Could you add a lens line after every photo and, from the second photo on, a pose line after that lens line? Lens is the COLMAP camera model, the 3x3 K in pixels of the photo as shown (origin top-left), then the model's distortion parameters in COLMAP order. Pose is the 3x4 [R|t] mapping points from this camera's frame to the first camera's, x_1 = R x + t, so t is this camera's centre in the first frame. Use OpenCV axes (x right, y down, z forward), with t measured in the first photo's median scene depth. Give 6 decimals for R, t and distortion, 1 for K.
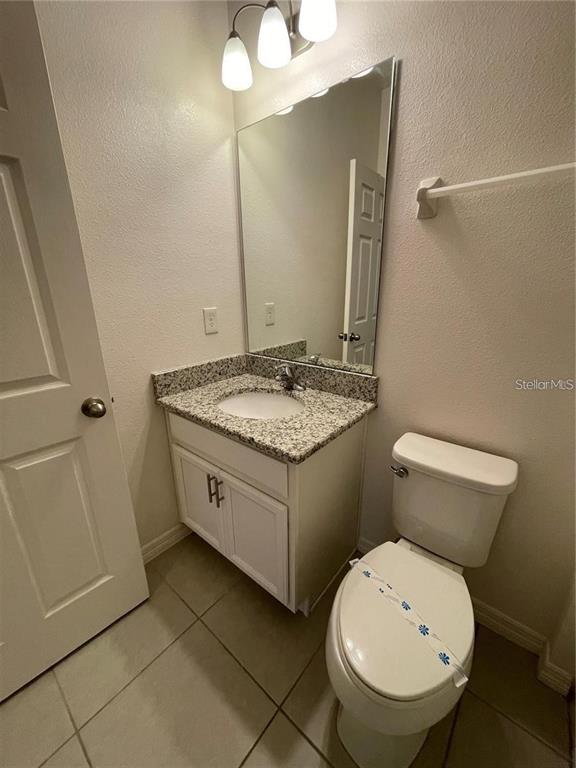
lens RADIAL K [[311.1, 0, 288.5], [0, 311.1, 382.1], [0, 0, 1]] dist [-0.000592, 0.000312]
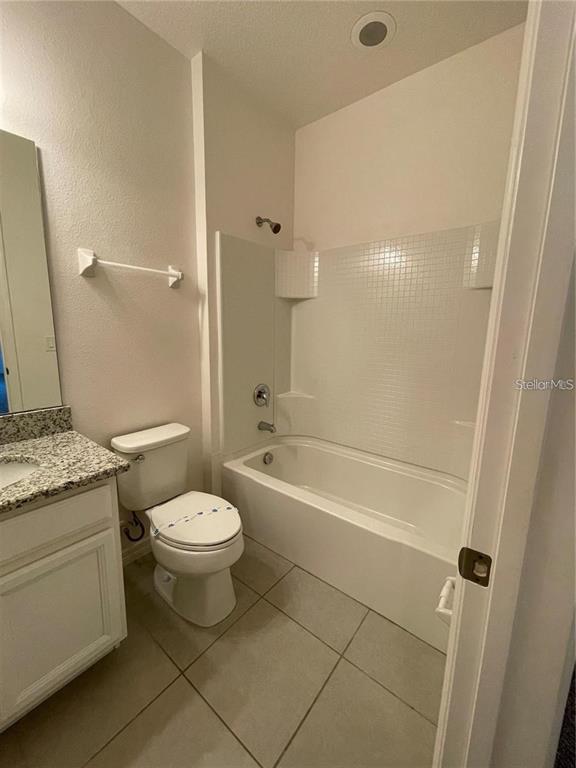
lens RADIAL K [[311.1, 0, 288.5], [0, 311.1, 382.1], [0, 0, 1]] dist [-0.000592, 0.000312]
pose [[-0.036402, -0.150962, 0.987869, -0.929656], [0.279669, 0.947486, 0.155097, -0.055996], [-0.959406, 0.281922, 0.007729, 0.265857]]
